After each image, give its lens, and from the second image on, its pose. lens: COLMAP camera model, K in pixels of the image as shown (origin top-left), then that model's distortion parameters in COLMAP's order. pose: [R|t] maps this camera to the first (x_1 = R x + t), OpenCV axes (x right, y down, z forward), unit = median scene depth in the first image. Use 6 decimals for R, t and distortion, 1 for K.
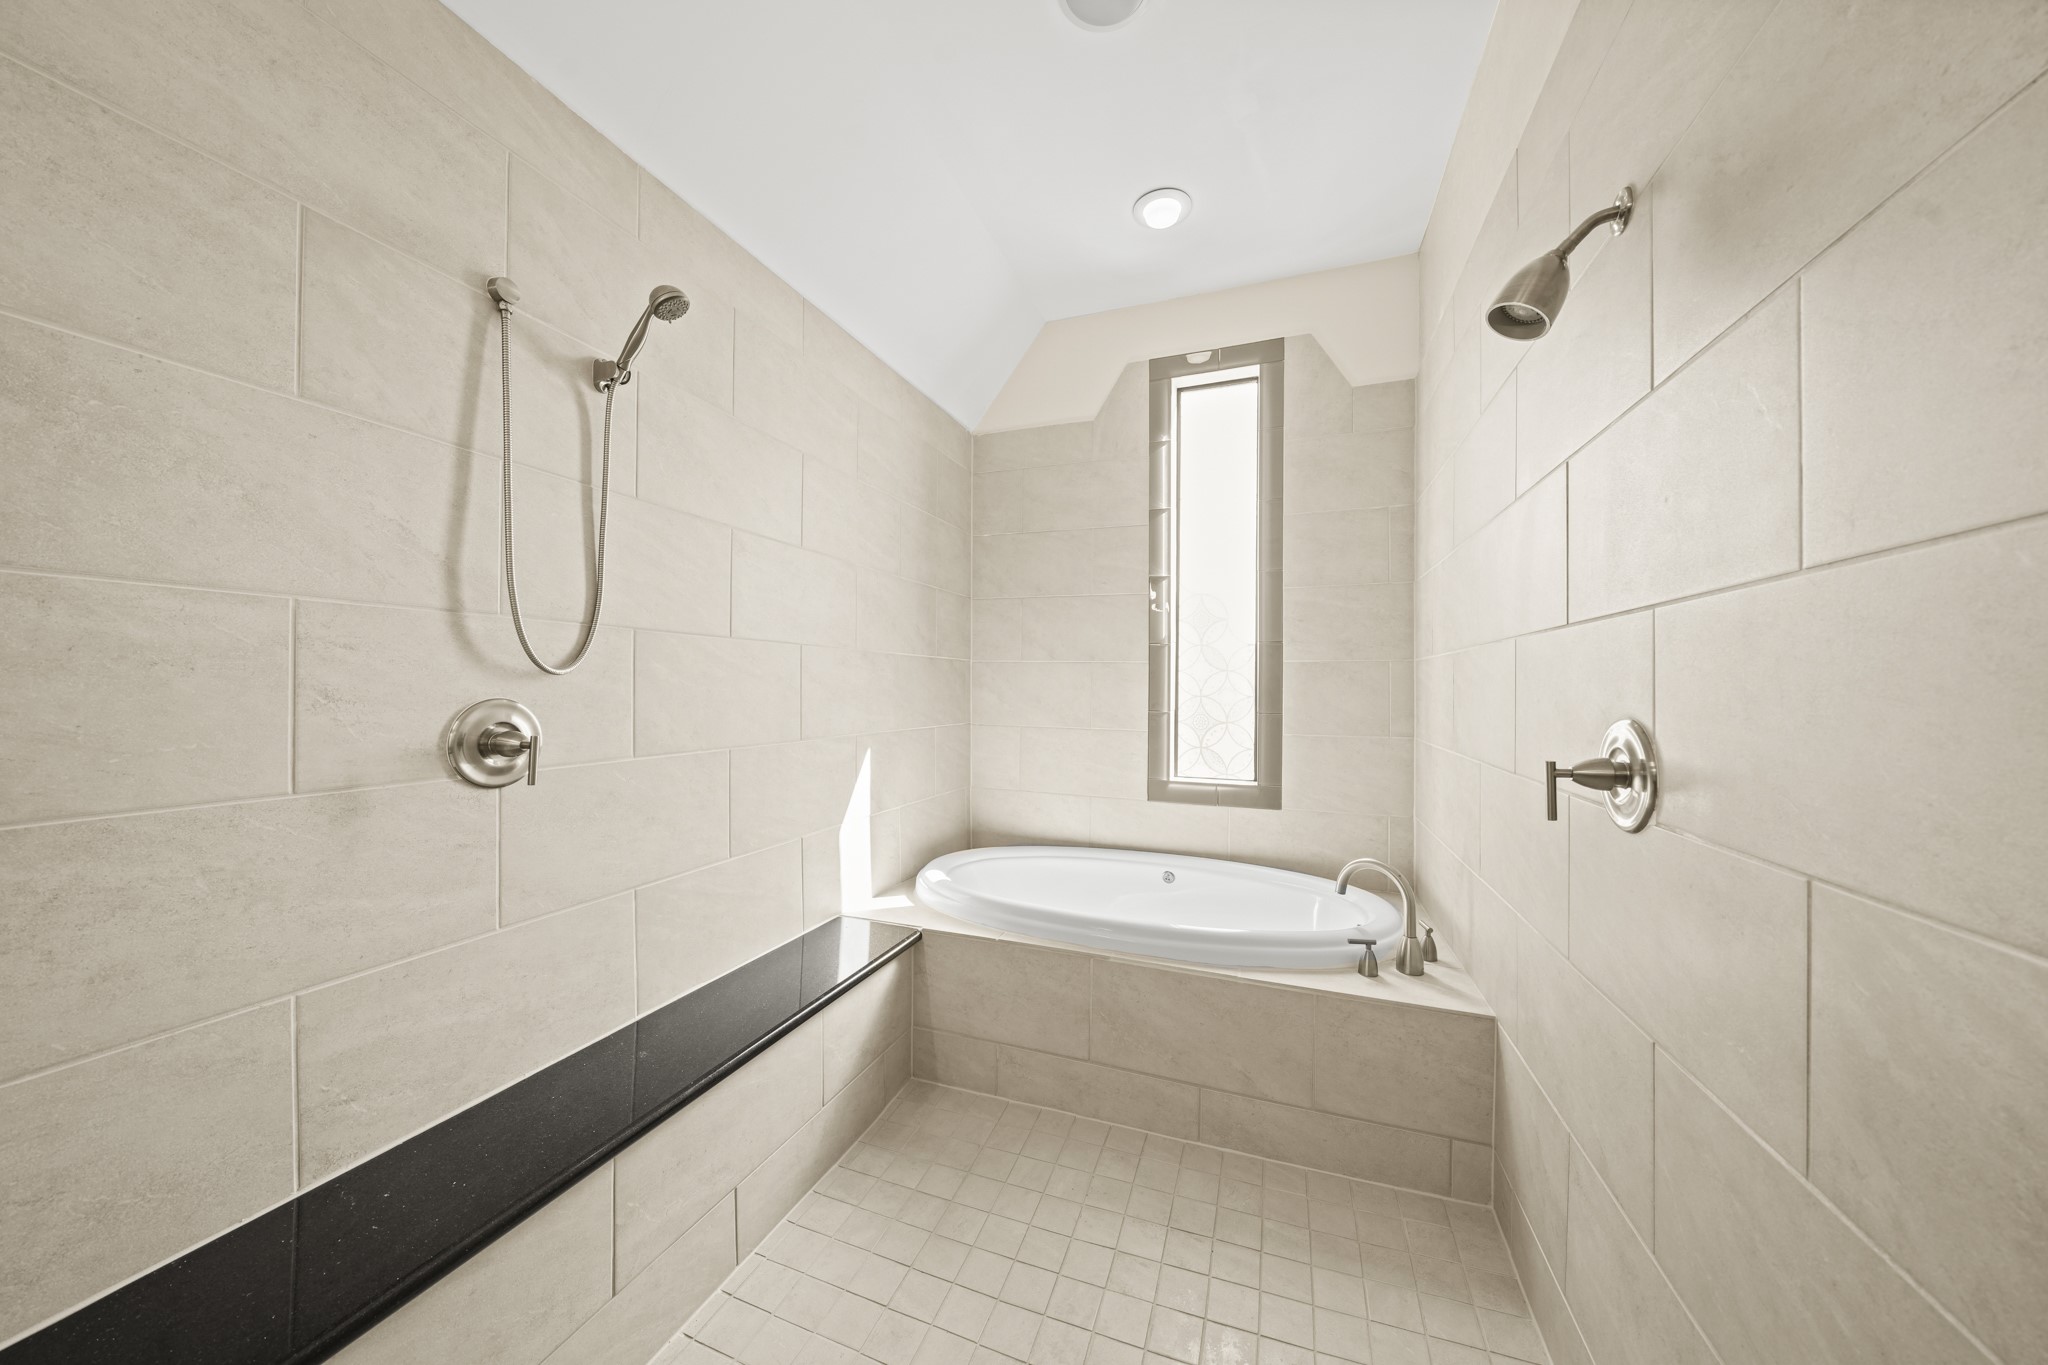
lens RADIAL K [[705.7, 0, 1019.9], [0, 705.7, 690.4], [0, 0, 1]] dist [-0.001312, -0.000020]
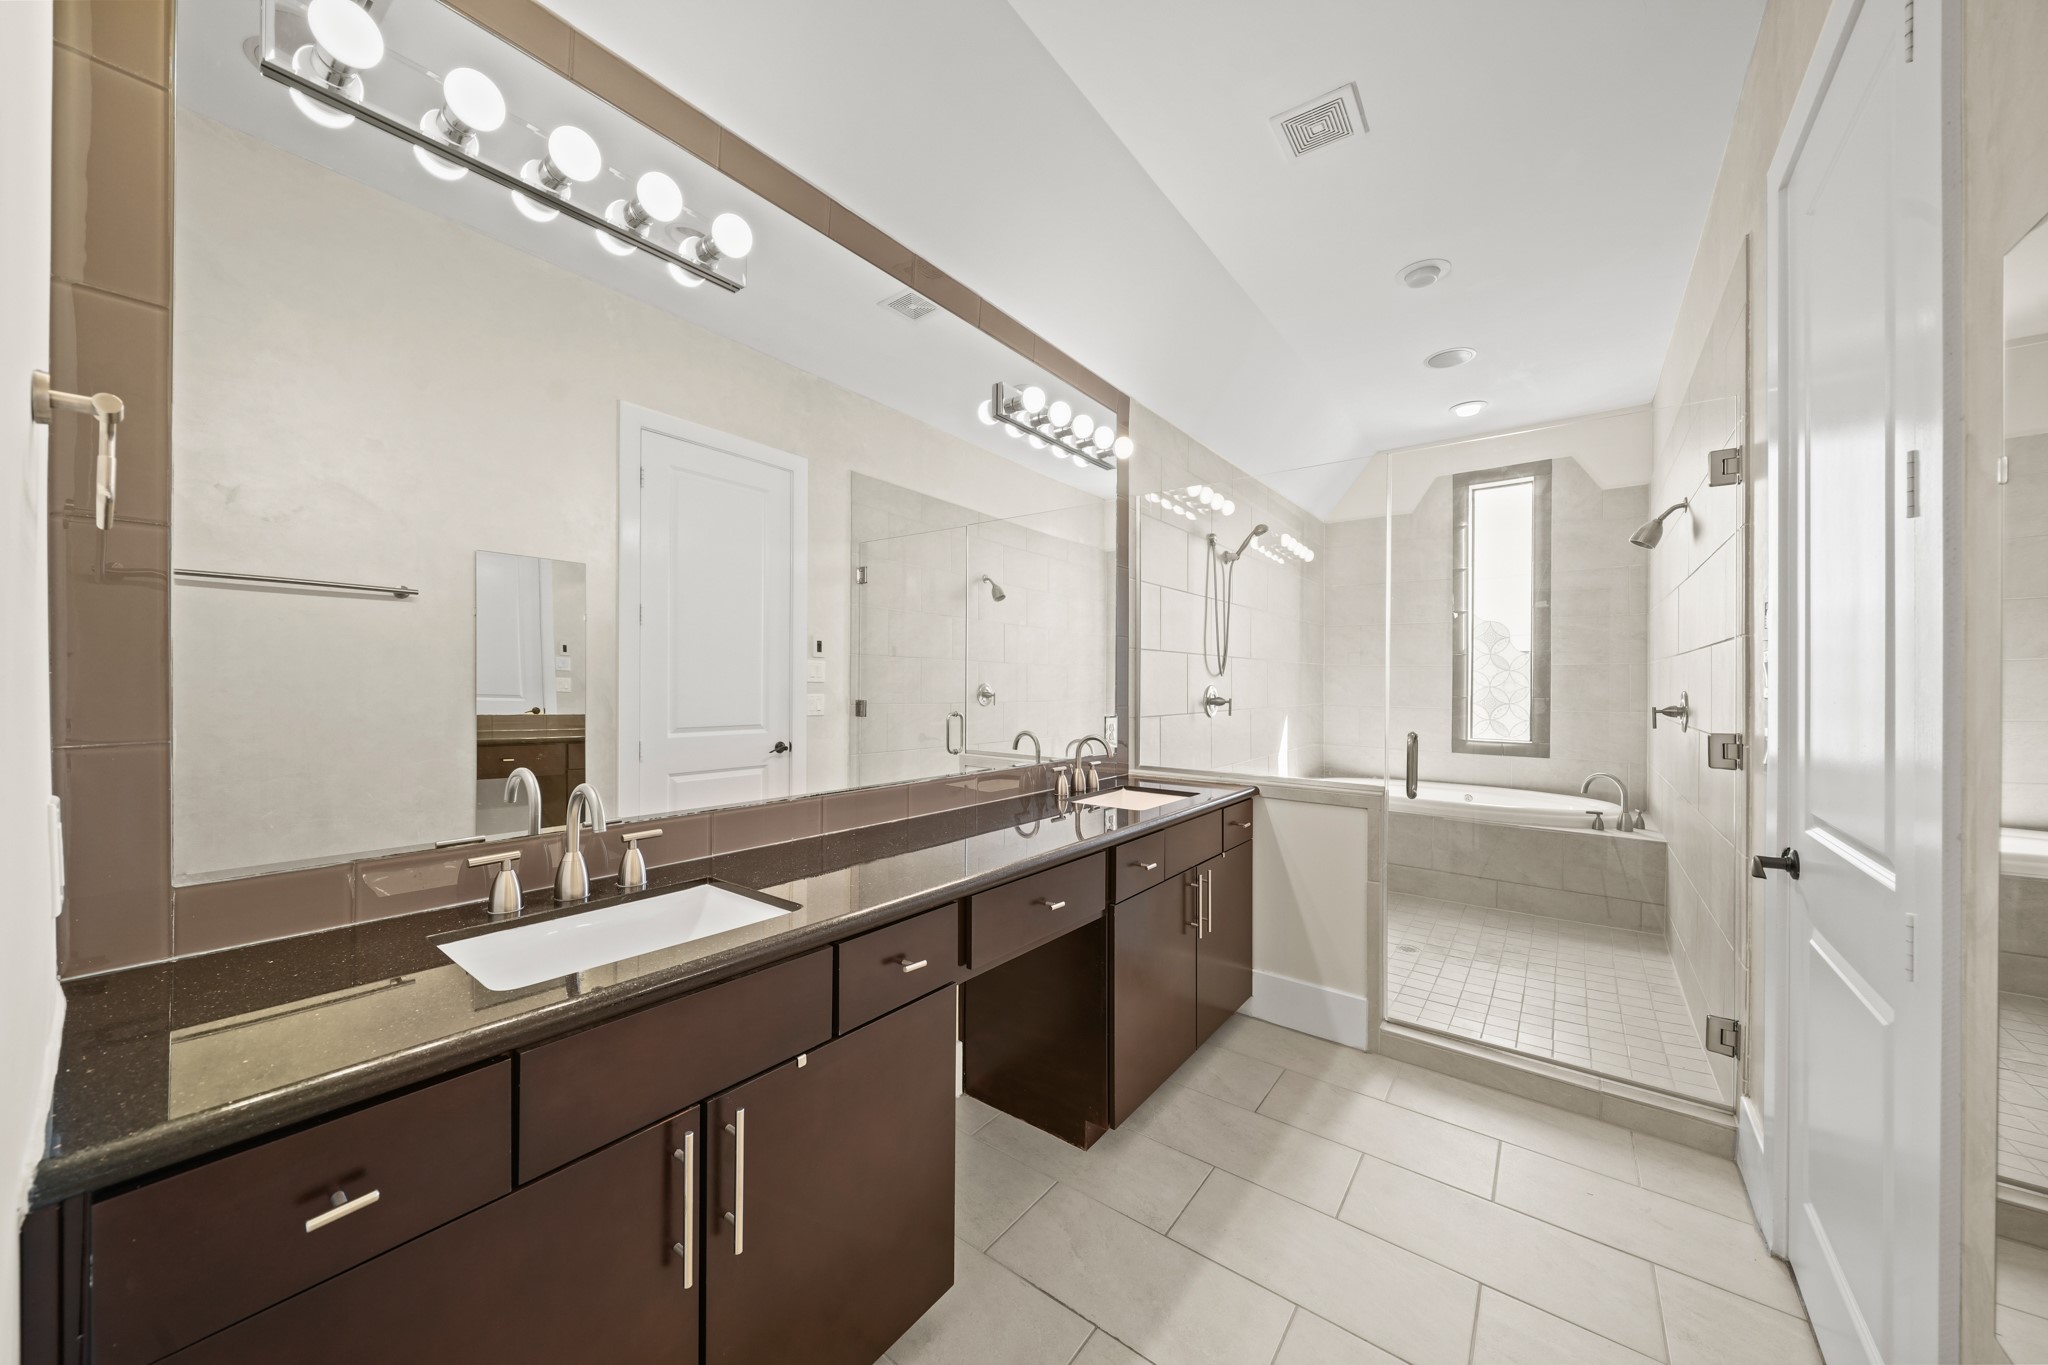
lens RADIAL K [[715.6, 0, 1024.0], [0, 715.6, 682.5], [0, 0, 1]] dist [0.001234, 0.000052]
pose [[0.955742, 0.000391, -0.294206, -0.284380], [-0.001330, 0.999995, -0.002991, 0.005951], [0.294203, 0.003249, 0.955737, -0.883628]]
